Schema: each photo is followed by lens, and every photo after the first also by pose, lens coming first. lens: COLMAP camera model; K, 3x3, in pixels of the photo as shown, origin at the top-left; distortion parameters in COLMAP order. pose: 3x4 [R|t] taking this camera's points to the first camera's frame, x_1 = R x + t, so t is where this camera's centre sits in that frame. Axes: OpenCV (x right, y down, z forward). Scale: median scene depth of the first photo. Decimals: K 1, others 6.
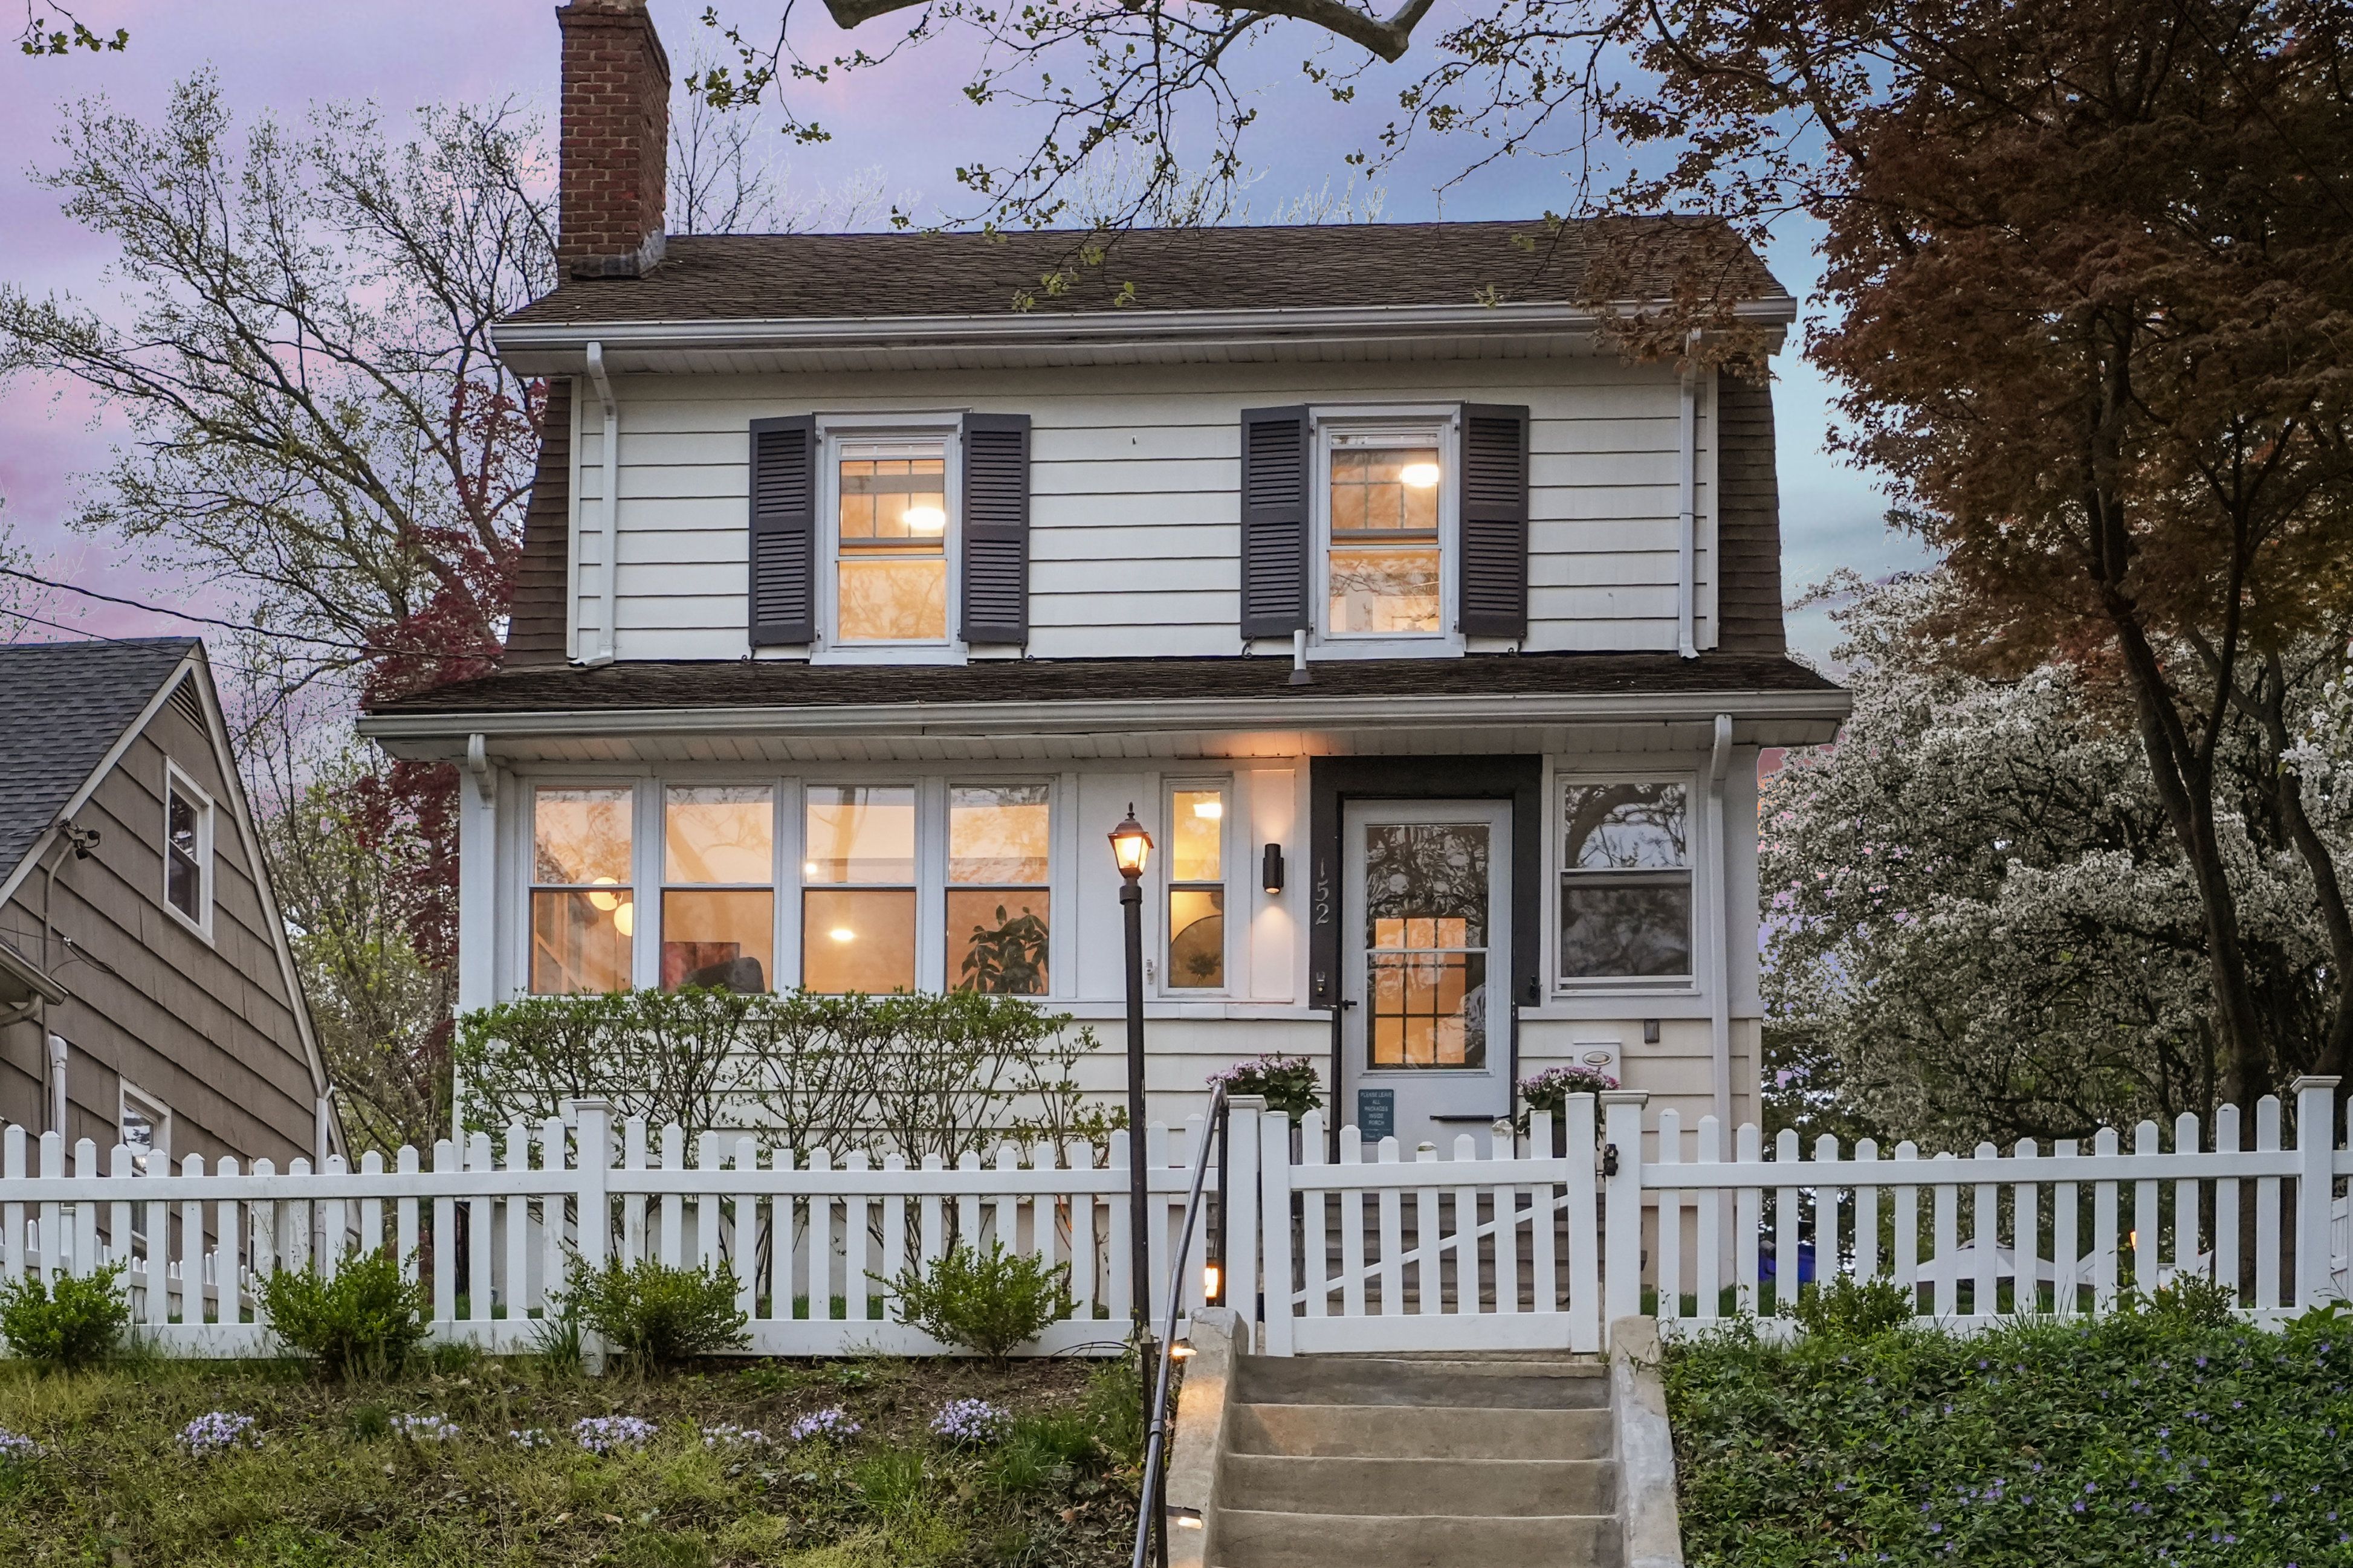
lens RADIAL K [[3156.6, 0, 1176.5], [0, 3156.6, 784.0], [0, 0, 1]] dist [0.015811, -0.000064]
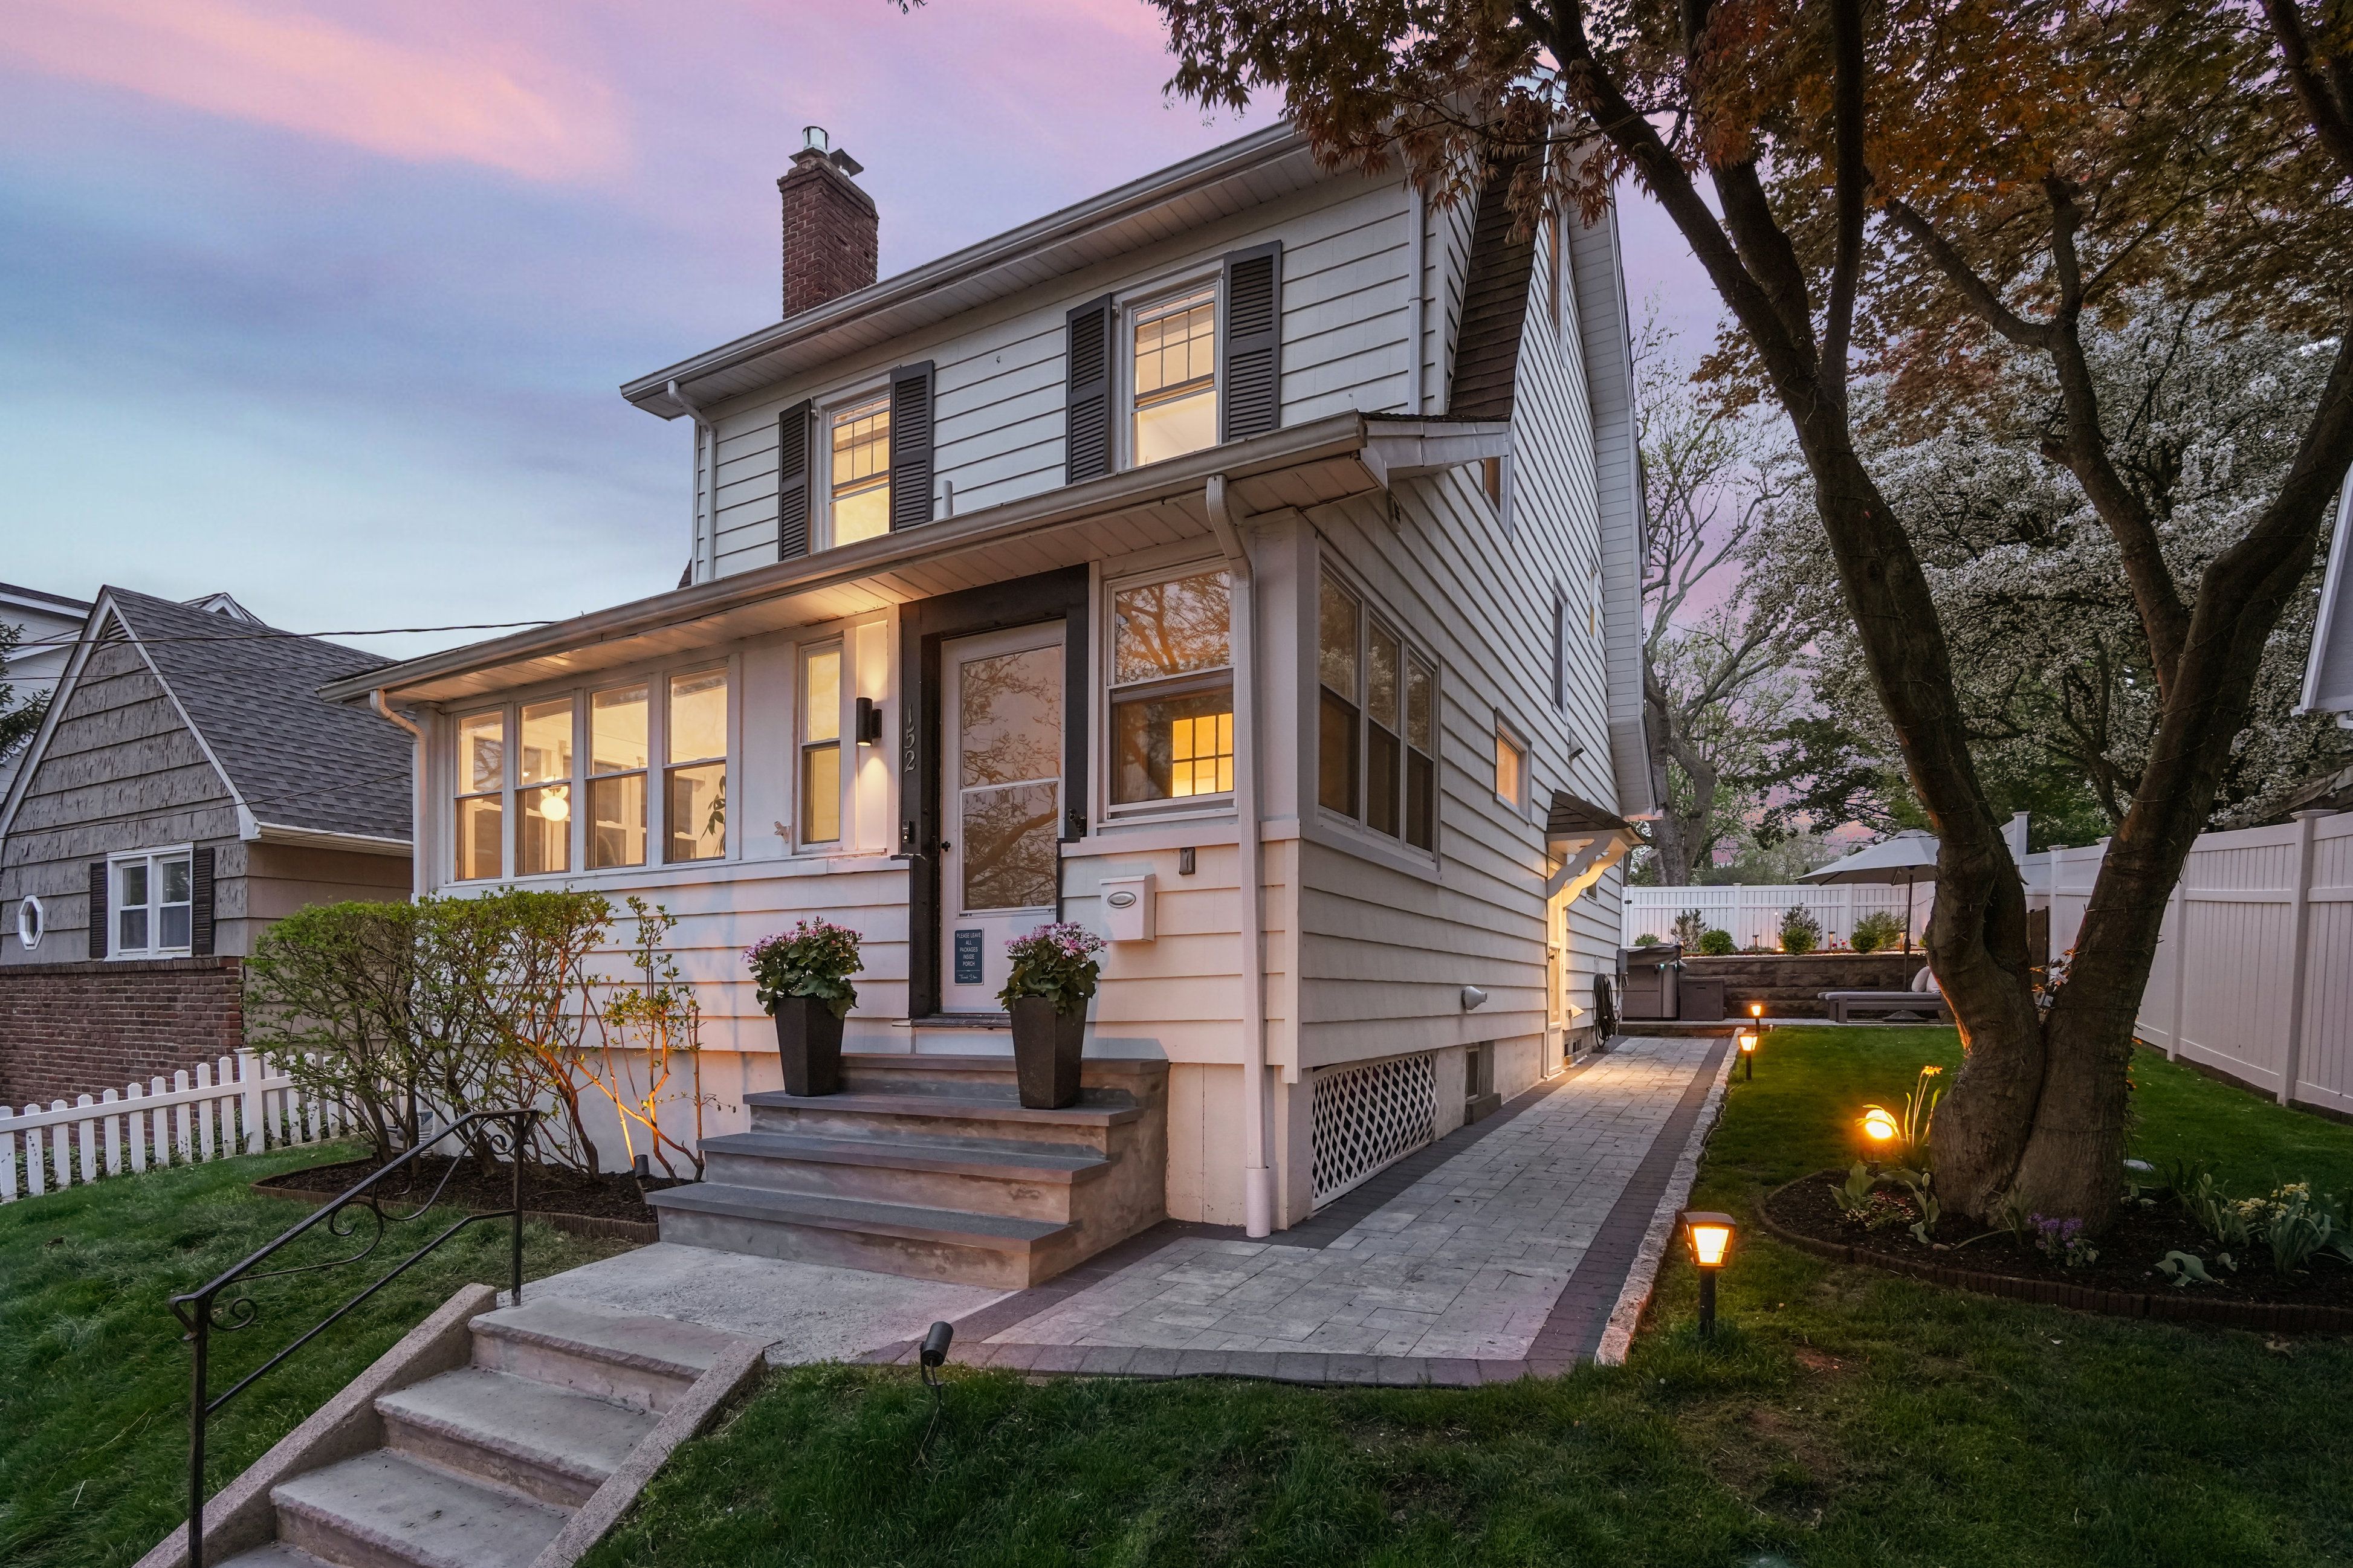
lens RADIAL K [[1127.7, 0, 1178.5], [0, 1127.7, 864.2], [0, 0, 1]] dist [-0.000413, 0.000178]
pose [[0.914811, -0.067734, -0.398162, 0.227070], [0.151608, 0.971335, 0.183093, 0.016895], [0.374347, -0.227861, 0.898857, 0.590157]]
